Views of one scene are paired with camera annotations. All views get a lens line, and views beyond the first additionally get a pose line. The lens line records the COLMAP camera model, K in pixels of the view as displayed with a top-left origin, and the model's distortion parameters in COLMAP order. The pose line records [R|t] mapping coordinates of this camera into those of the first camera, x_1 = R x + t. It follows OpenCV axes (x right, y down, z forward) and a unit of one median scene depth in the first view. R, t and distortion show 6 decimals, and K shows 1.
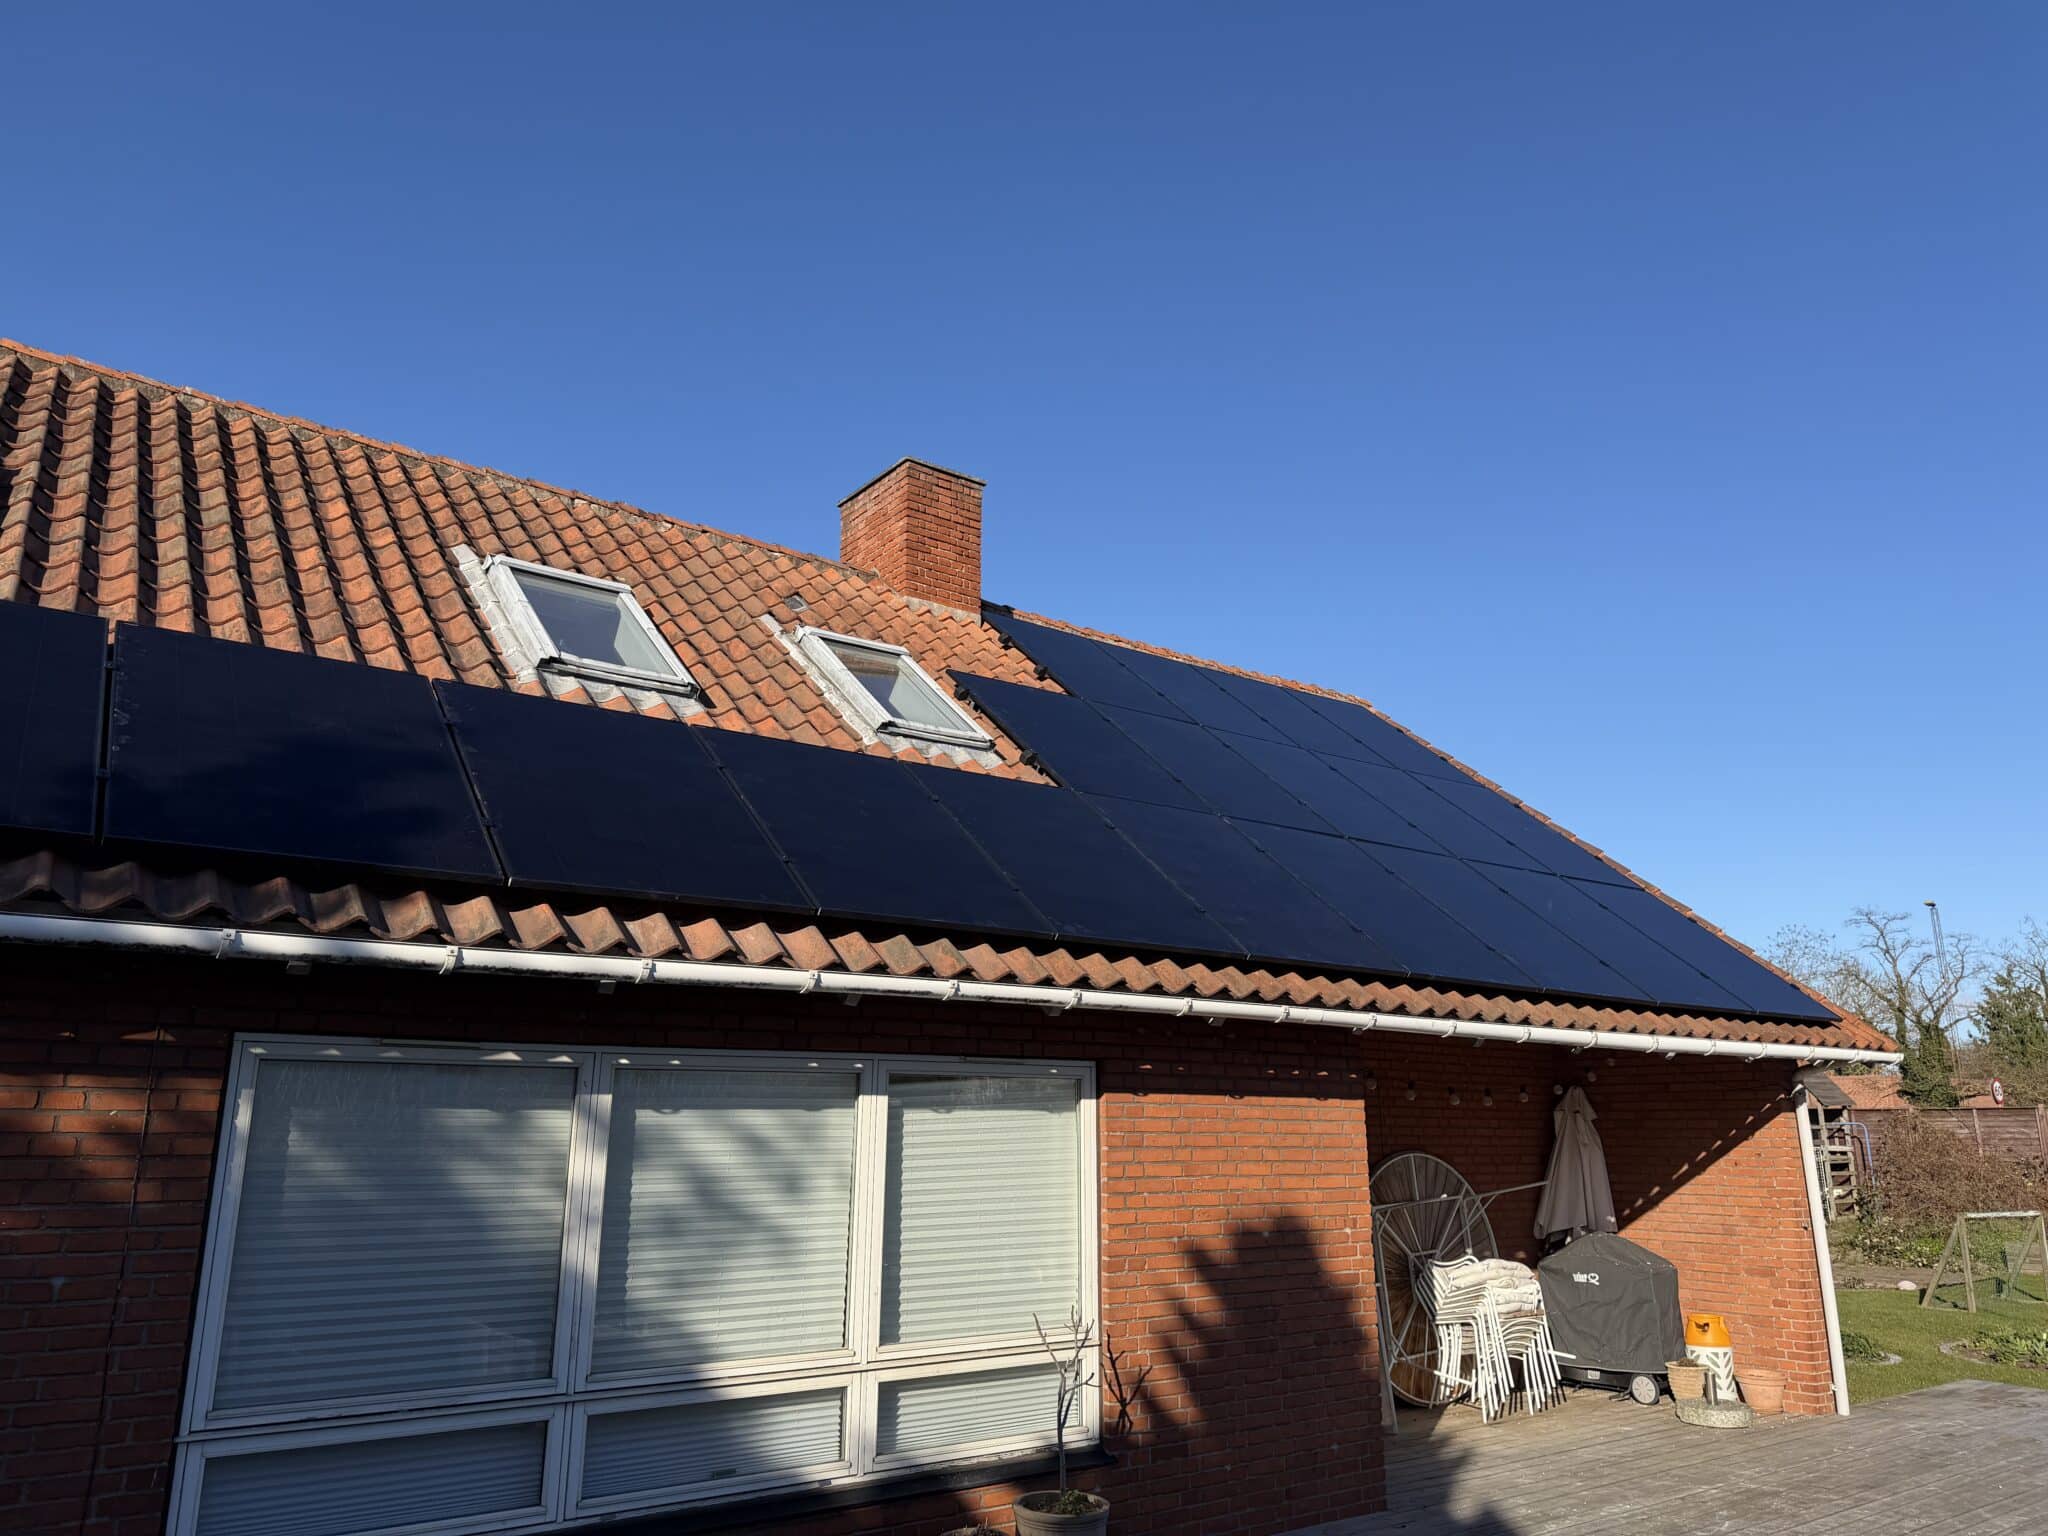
lens RADIAL K [[1463.1, 0, 1026.3], [0, 1463.1, 781.8], [0, 0, 1]] dist [0.103604, -0.181537]
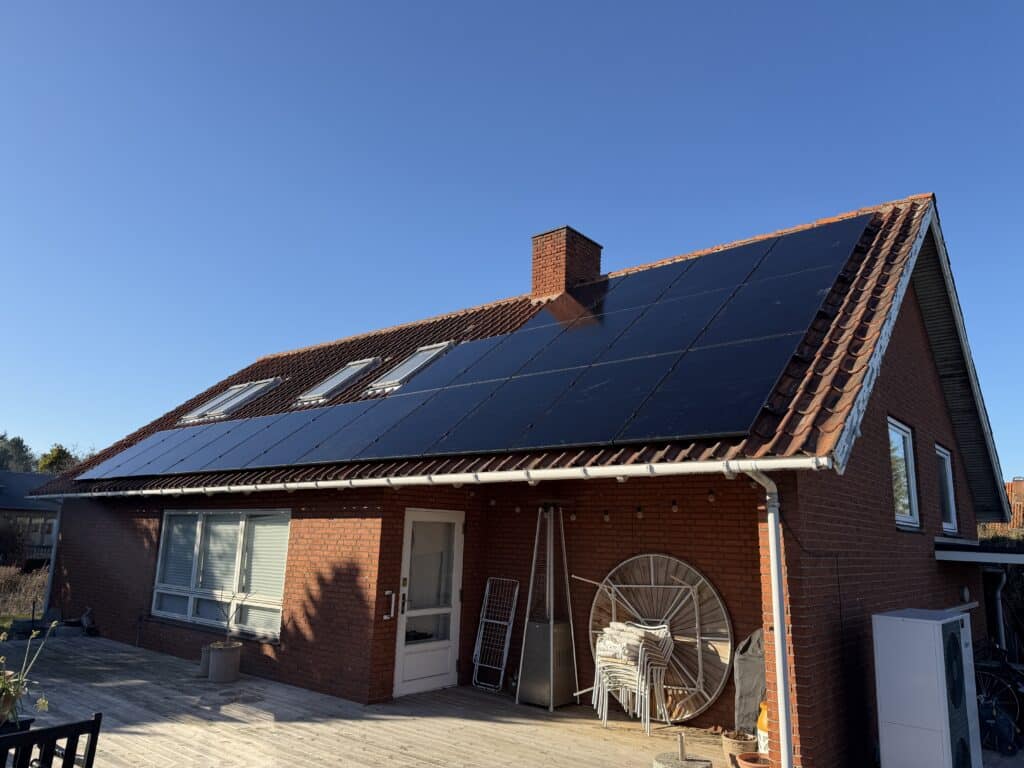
lens RADIAL K [[731.5, 0, 513.1], [0, 731.5, 390.9], [0, 0, 1]] dist [0.103604, -0.181537]
pose [[0.211581, -0.189089, -0.958895, 1.413766], [0.201015, 0.968551, -0.146638, 0.245440], [0.956466, -0.161726, 0.242937, 1.012483]]
